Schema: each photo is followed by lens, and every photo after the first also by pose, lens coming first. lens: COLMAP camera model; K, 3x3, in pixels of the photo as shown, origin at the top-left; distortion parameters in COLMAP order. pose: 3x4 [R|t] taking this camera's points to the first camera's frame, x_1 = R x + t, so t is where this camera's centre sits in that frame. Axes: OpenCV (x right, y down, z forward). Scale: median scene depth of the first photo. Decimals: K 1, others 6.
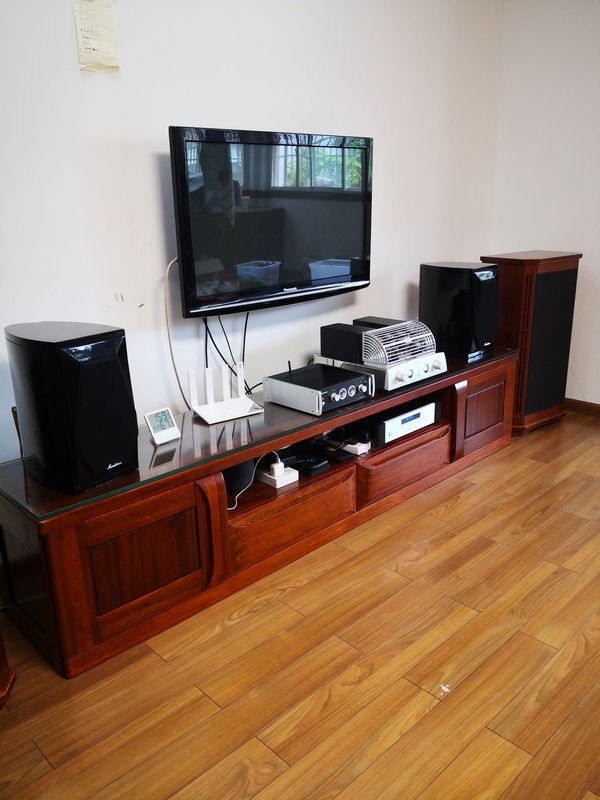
lens RADIAL K [[631.0, 0, 300.5], [0, 631.0, 397.8], [0, 0, 1]] dist [0.001906, -0.050628]
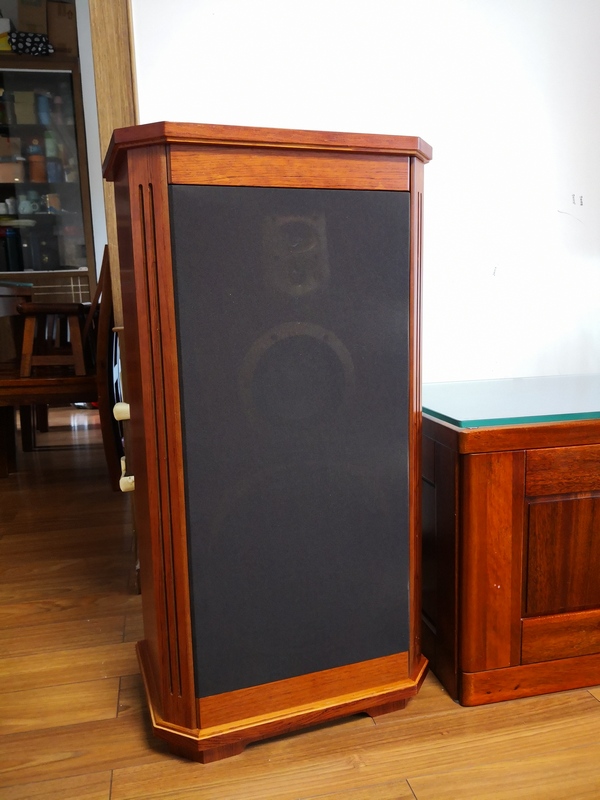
lens RADIAL K [[631.0, 0, 299.9], [0, 631.0, 401.5], [0, 0, 1]] dist [0.001906, -0.050628]
pose [[0.837462, 0.081259, -0.540421, -0.193498], [-0.143542, 0.986870, -0.074051, 0.219285], [0.527308, 0.139588, 0.838130, 0.348841]]
